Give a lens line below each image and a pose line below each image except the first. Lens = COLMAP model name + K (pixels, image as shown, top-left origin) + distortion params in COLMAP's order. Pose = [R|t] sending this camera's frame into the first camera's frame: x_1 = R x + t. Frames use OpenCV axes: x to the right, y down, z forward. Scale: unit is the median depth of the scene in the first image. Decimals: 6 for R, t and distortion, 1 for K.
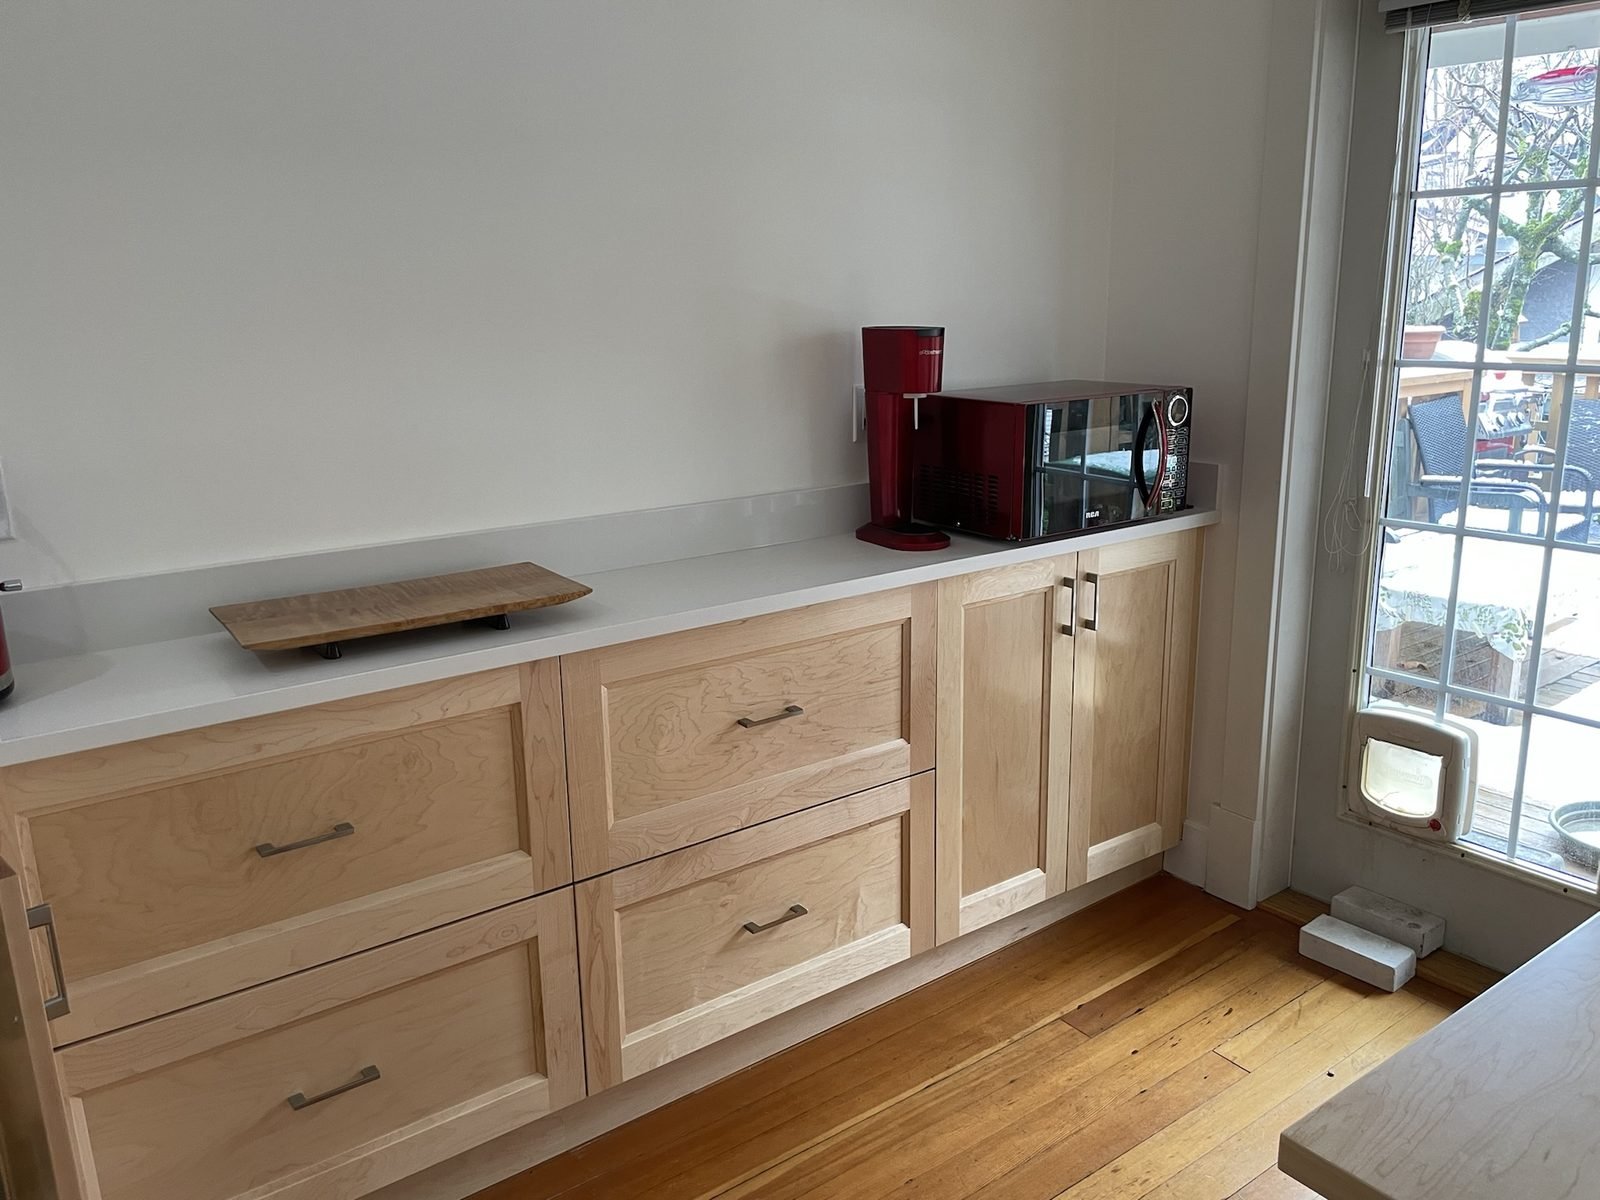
lens RADIAL K [[1224.4, 0, 814.3], [0, 1224.4, 596.3], [0, 0, 1]] dist [0.099874, -0.141717]
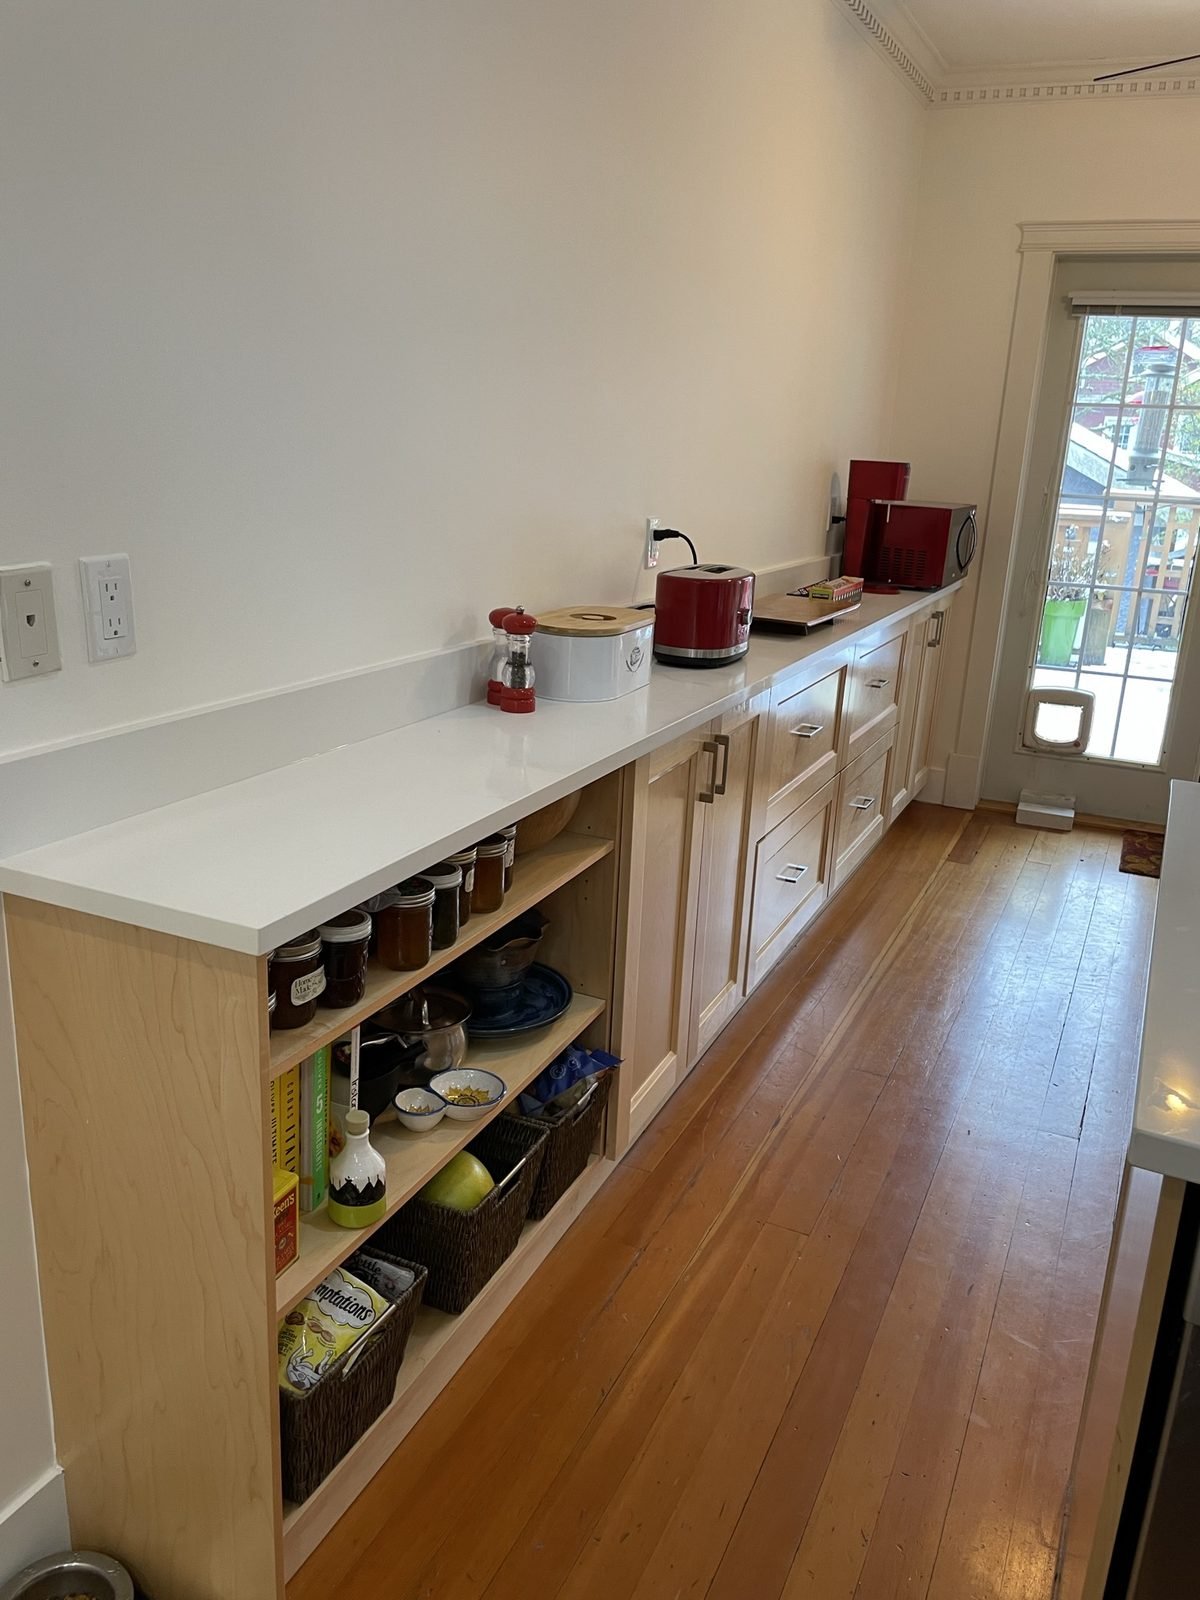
lens RADIAL K [[1224.4, 0, 600.0], [0, 1224.4, 800.0], [0, 0, 1]] dist [0.099874, -0.141717]
pose [[0.883665, -0.080338, 0.461174, -1.009013], [0.053068, 0.996005, 0.071823, 0.095054], [-0.465101, -0.038994, 0.884398, -0.324521]]
